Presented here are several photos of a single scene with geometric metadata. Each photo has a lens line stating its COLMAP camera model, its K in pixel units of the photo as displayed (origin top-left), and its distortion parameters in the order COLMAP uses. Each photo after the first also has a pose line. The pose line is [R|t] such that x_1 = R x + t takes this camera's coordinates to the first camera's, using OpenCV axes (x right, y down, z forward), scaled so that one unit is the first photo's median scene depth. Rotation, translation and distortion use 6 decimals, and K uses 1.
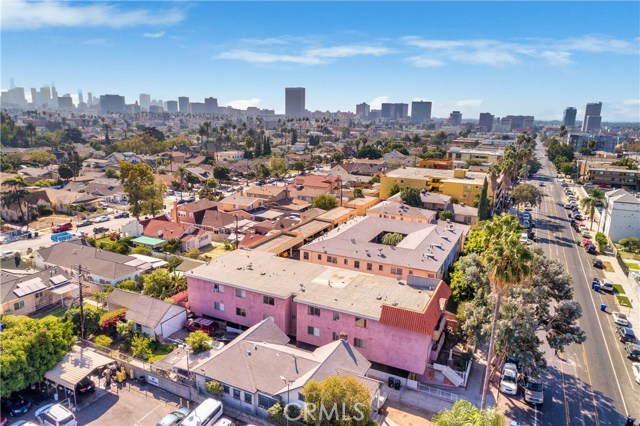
lens RADIAL K [[431.3, 0, 320.0], [0, 431.3, 213.0], [0, 0, 1]] dist [0.000947, 0.002593]
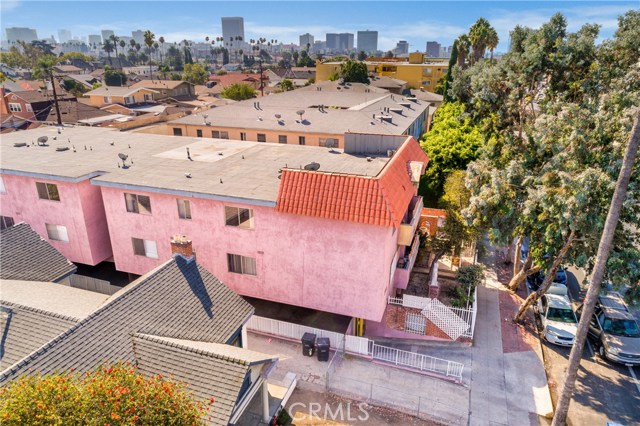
lens RADIAL K [[431.3, 0, 320.0], [0, 431.3, 213.0], [0, 0, 1]] dist [0.000947, 0.002593]
pose [[0.992420, -0.058128, 0.108277, 0.129979], [0.043269, 0.989922, 0.134845, 0.193795], [-0.115024, -0.129138, 0.984933, 0.561160]]
